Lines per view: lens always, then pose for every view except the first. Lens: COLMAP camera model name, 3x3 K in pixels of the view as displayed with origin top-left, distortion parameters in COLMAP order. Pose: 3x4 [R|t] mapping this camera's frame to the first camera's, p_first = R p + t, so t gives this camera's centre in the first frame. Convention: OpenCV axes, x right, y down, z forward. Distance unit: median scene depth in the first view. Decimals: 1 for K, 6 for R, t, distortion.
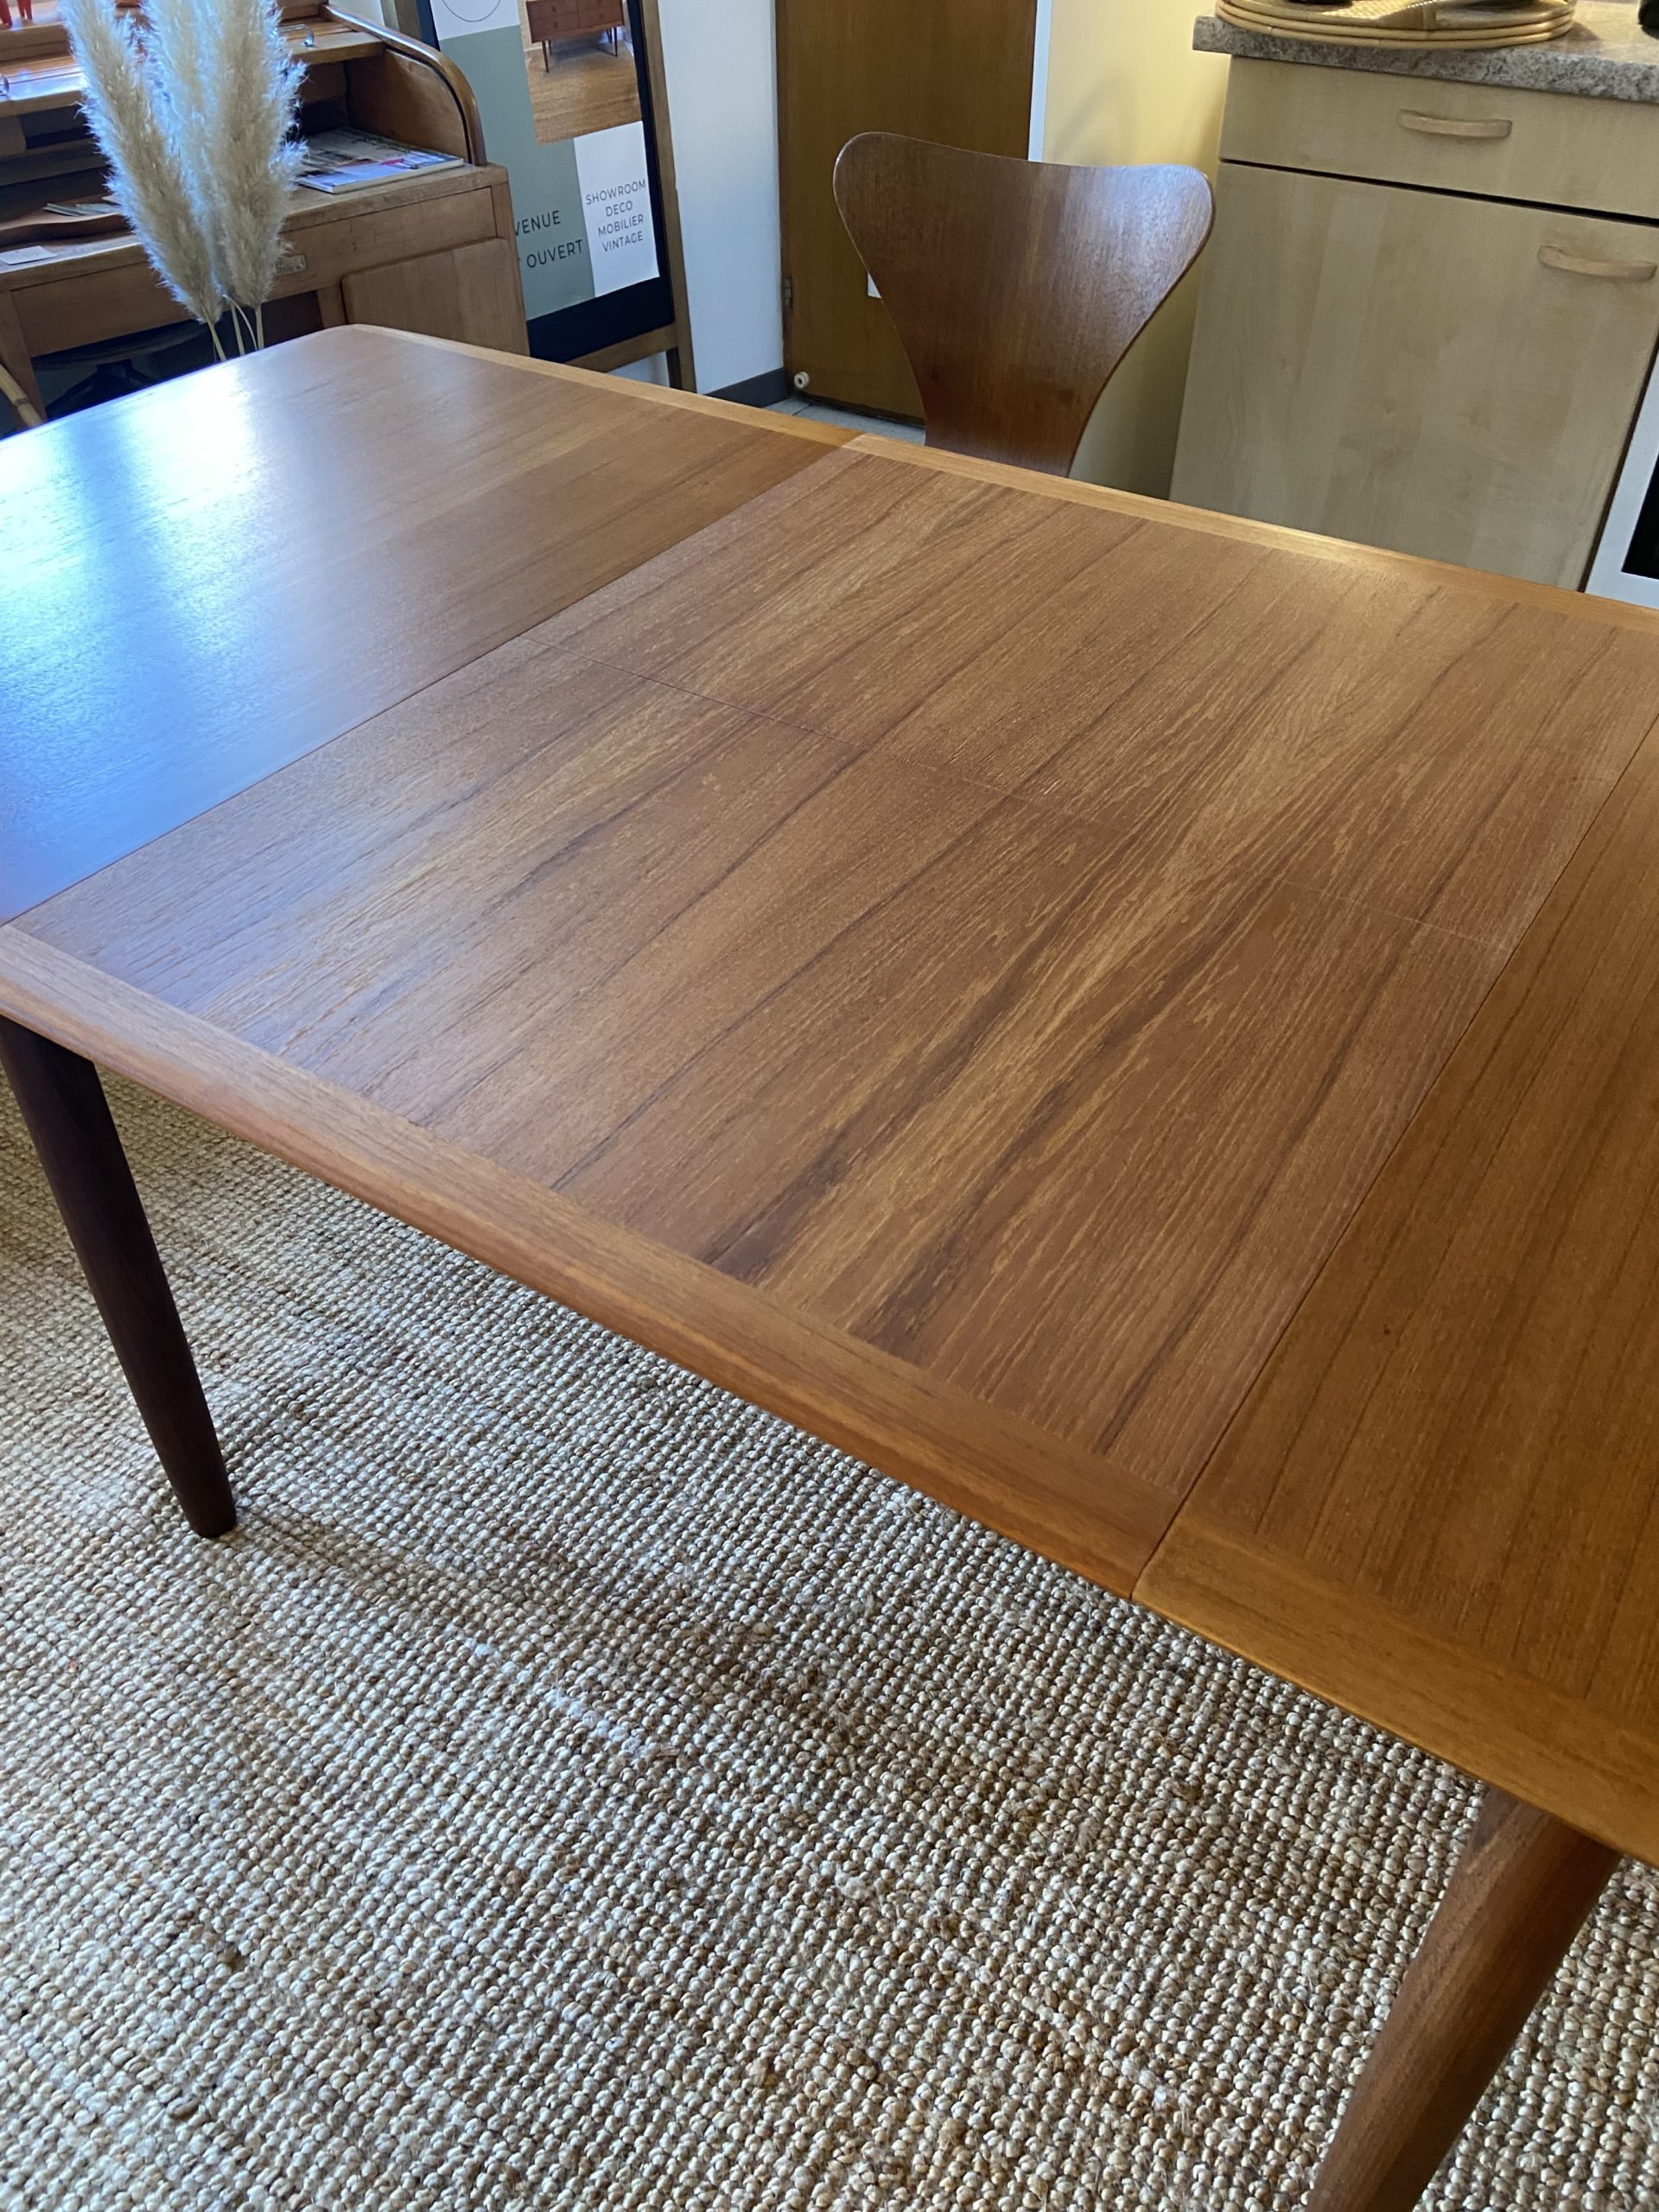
lens RADIAL K [[1649.3, 0, 829.5], [0, 1649.3, 1106.0], [0, 0, 1]] dist [0.112956, -0.131870]
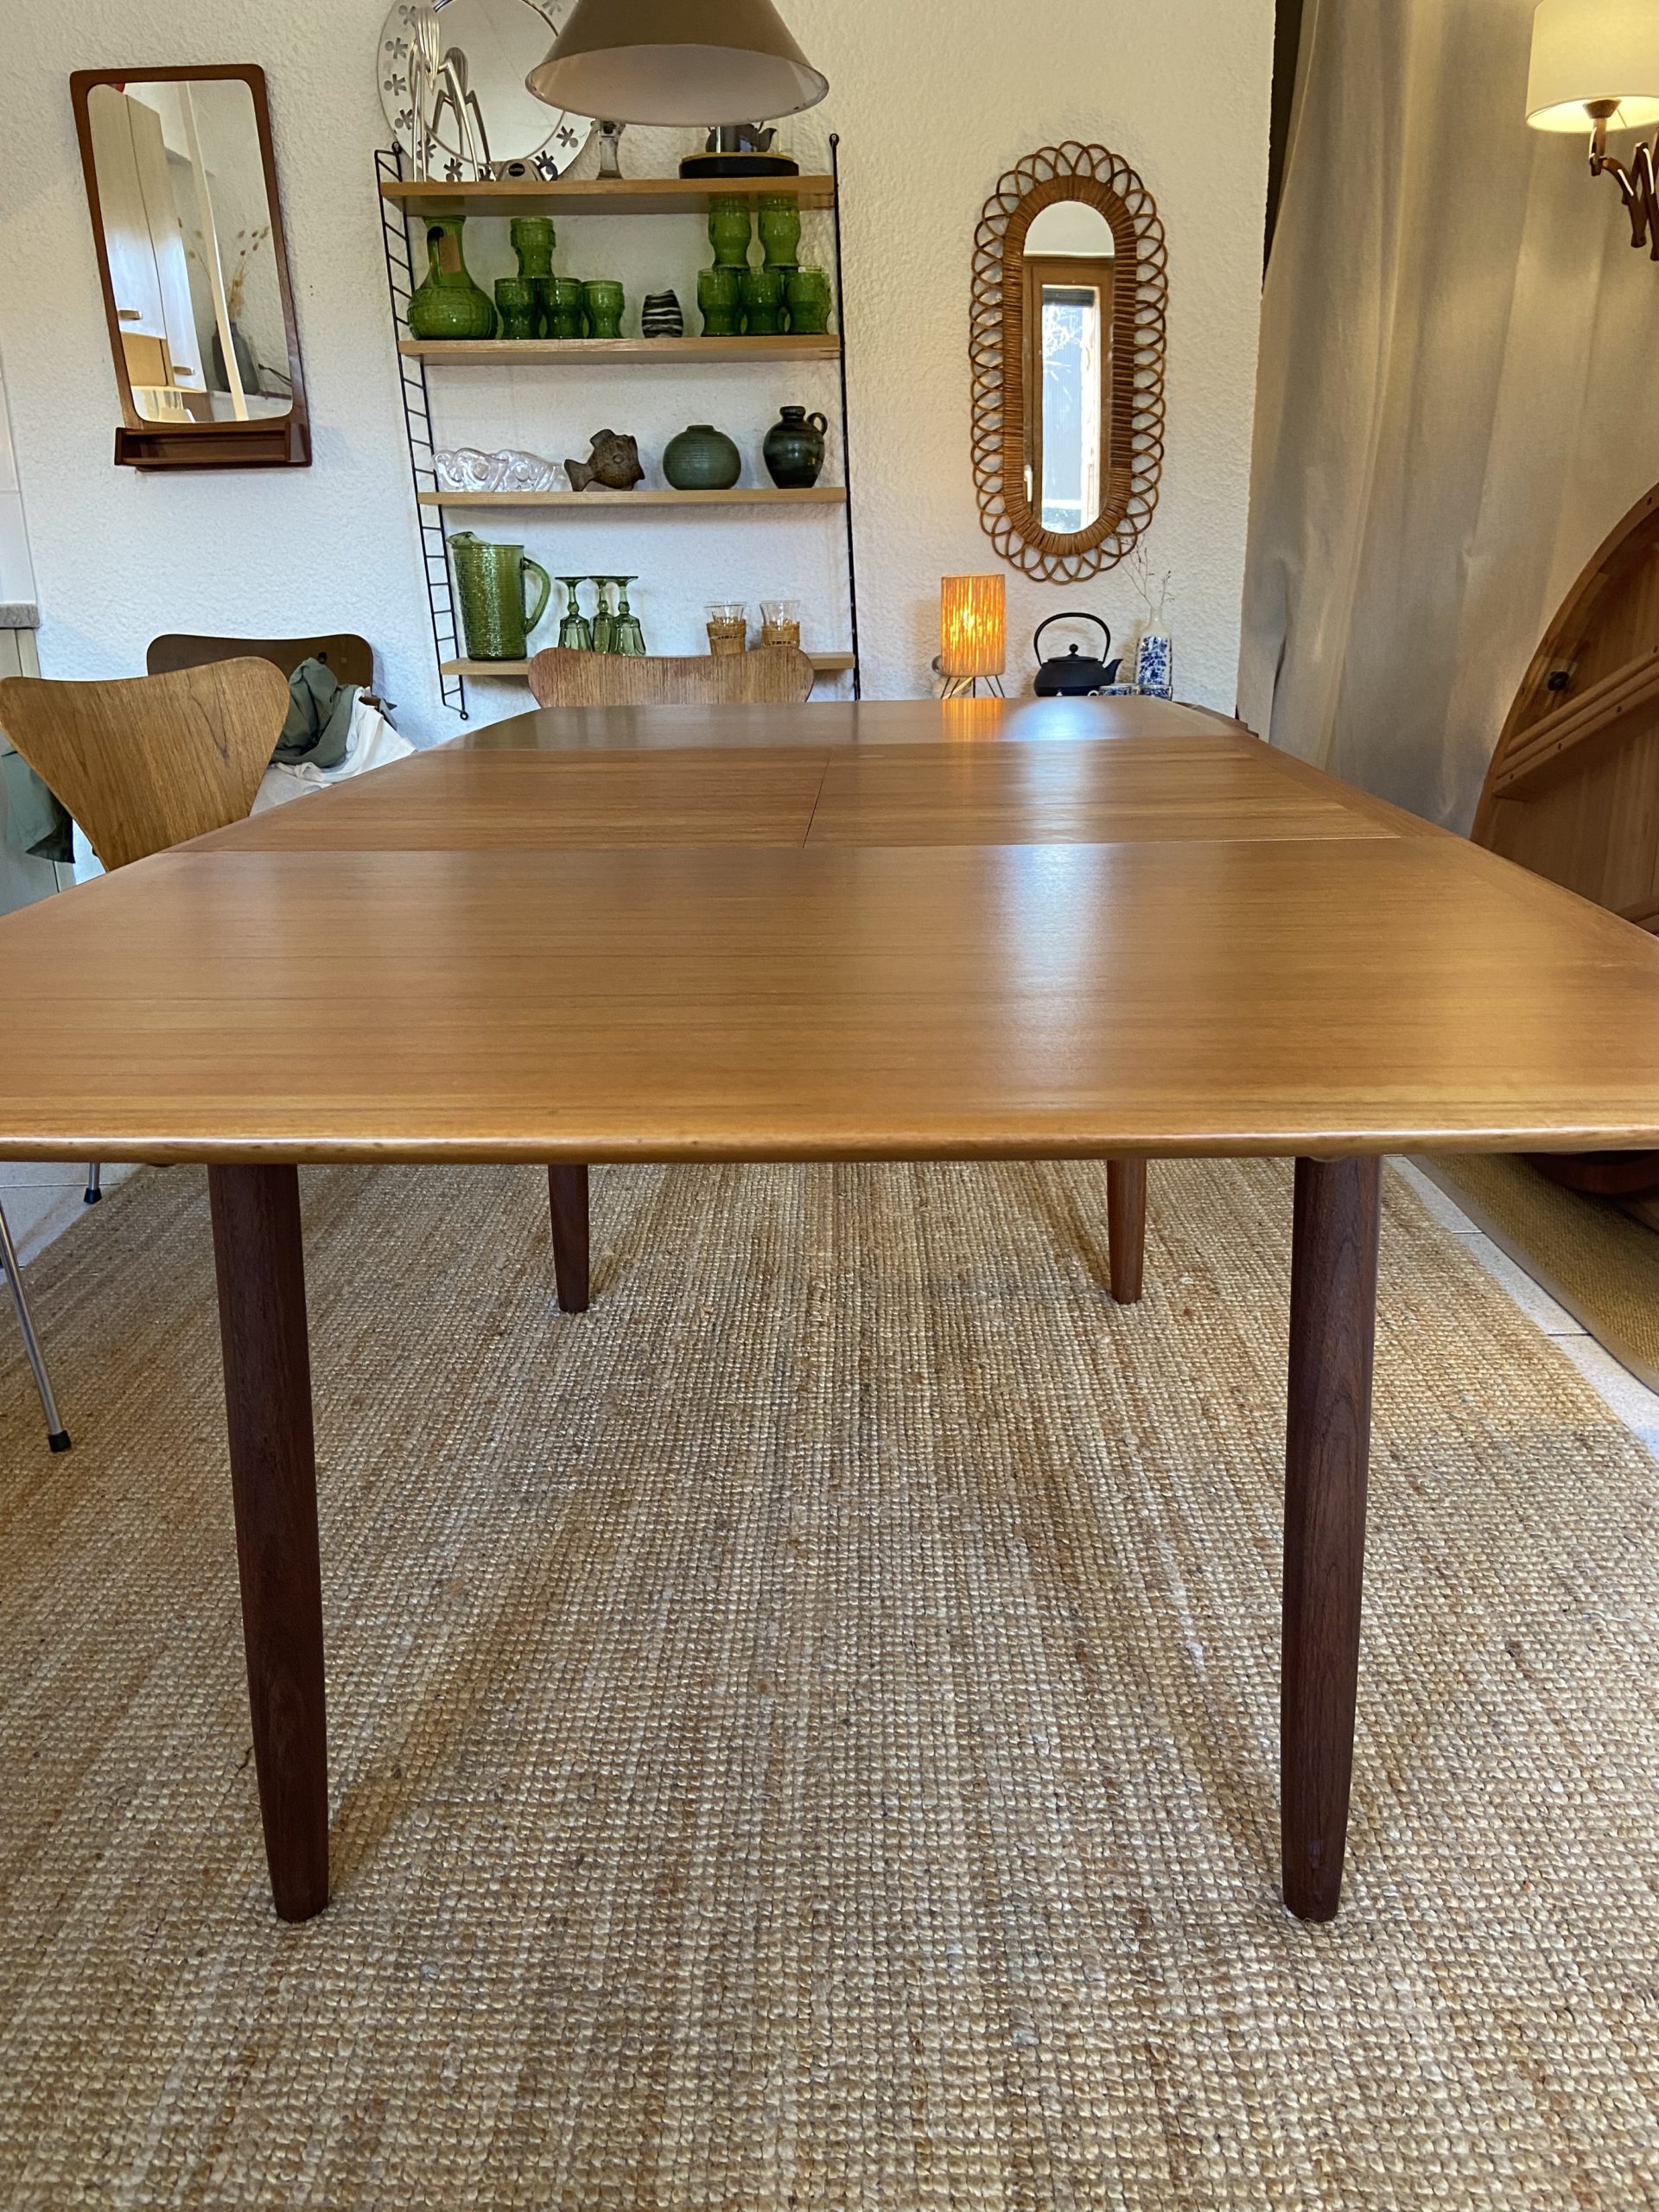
lens RADIAL K [[1646.5, 0, 841.7], [0, 1646.5, 1094.8], [0, 0, 1]] dist [0.132921, -0.167704]
pose [[-0.525213, -0.246353, 0.814532, -1.036592], [0.579380, 0.597542, 0.554312, -0.725198], [-0.623273, 0.763055, -0.171105, 1.257637]]
